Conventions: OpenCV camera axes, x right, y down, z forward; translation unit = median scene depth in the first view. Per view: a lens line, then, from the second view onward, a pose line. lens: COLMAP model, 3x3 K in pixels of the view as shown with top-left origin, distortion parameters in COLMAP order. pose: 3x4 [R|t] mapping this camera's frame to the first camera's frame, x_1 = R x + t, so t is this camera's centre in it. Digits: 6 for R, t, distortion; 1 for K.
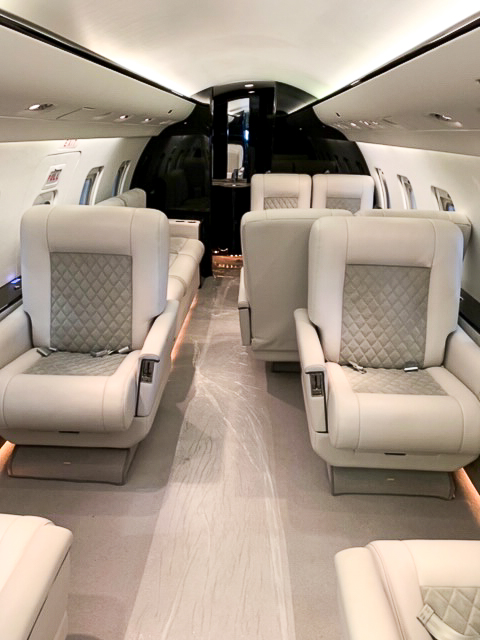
lens RADIAL K [[488.4, 0, 239.9], [0, 488.4, 319.3], [0, 0, 1]] dist [0.091681, -0.176759]
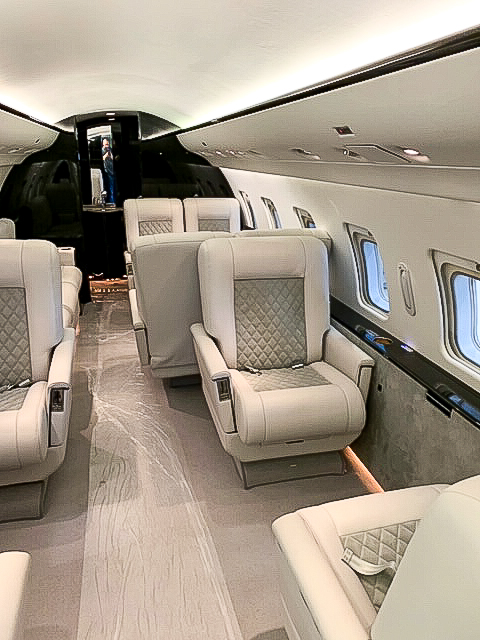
lens RADIAL K [[488.4, 0, 239.9], [0, 488.4, 319.3], [0, 0, 1]] dist [0.091681, -0.176759]
pose [[0.960804, -0.096583, 0.259859, -0.066389], [0.106460, 0.994023, -0.024171, 0.005018], [-0.255972, 0.050888, 0.965344, -0.070650]]
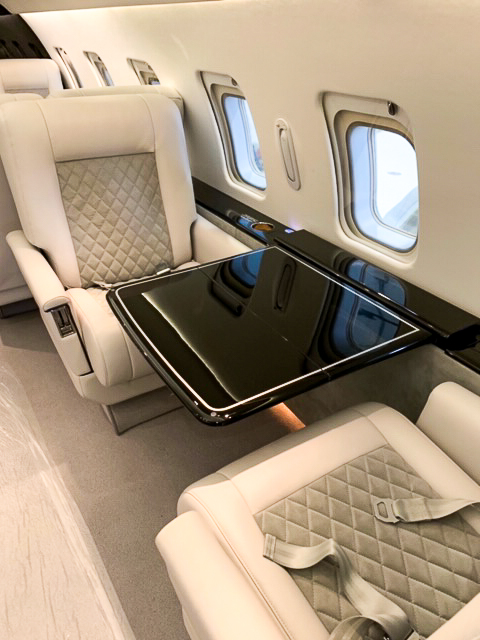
lens RADIAL K [[489.4, 0, 238.6], [0, 489.4, 321.4], [0, 0, 1]] dist [0.042586, -0.060369]
pose [[0.836960, -0.299620, 0.457958, 0.025896], [0.211220, 0.948830, 0.234751, 0.005889], [-0.504860, -0.099747, 0.857419, 0.151454]]
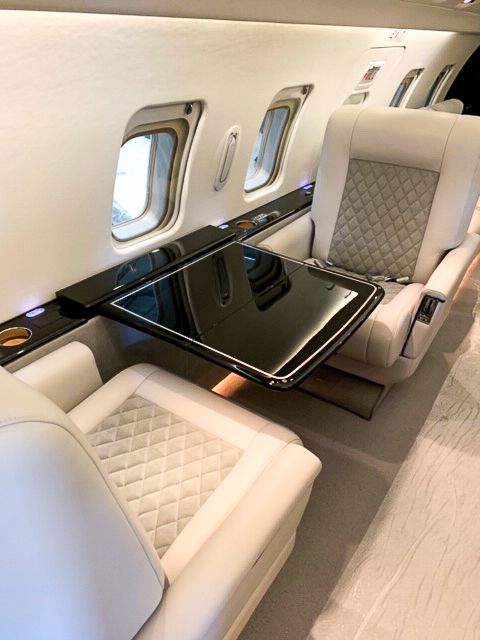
lens RADIAL K [[488.4, 0, 242.3], [0, 488.4, 322.2], [0, 0, 1]] dist [0.050361, -0.076723]
pose [[0.850962, 0.256131, -0.458541, -0.055723], [-0.183537, 0.963008, 0.197307, 0.014117], [0.492115, -0.083741, 0.866493, 0.078937]]
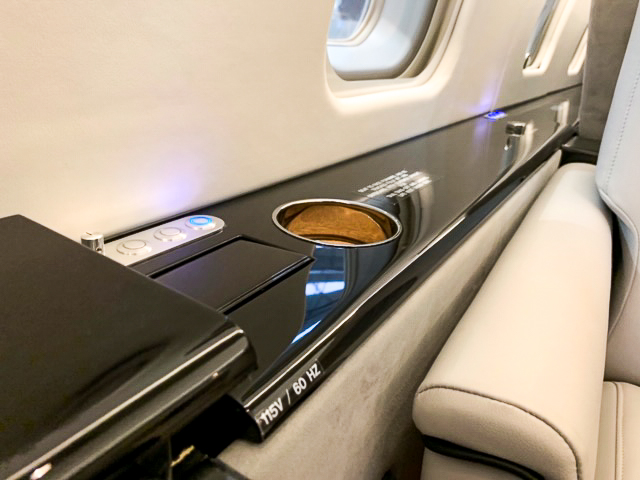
lens RADIAL K [[488.4, 0, 320.8], [0, 488.4, 231.7], [0, 0, 1]] dist [0.091681, -0.176759]
pose [[0.856603, 0.212013, -0.470406, -0.442883], [-0.212665, 0.975714, 0.052496, 0.012605], [0.470111, 0.055071, 0.880887, 0.749325]]
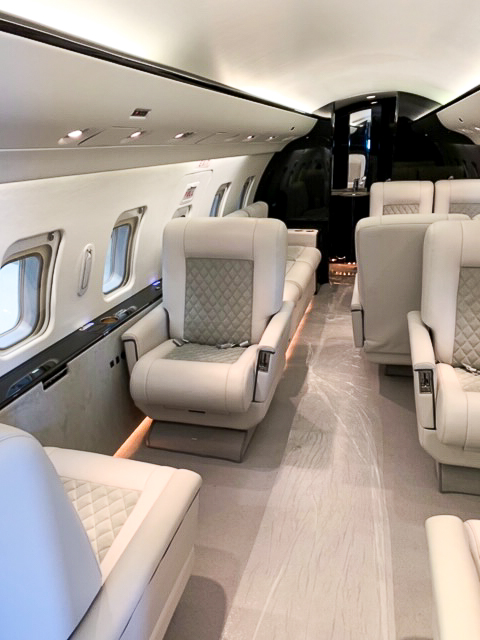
lens RADIAL K [[488.4, 0, 239.9], [0, 488.4, 319.3], [0, 0, 1]] dist [0.091681, -0.176759]
pose [[0.971161, 0.023524, -0.237262, 0.017943], [-0.028918, 0.999396, -0.019278, 0.027685], [0.236665, 0.025583, 0.971254, -0.090180]]
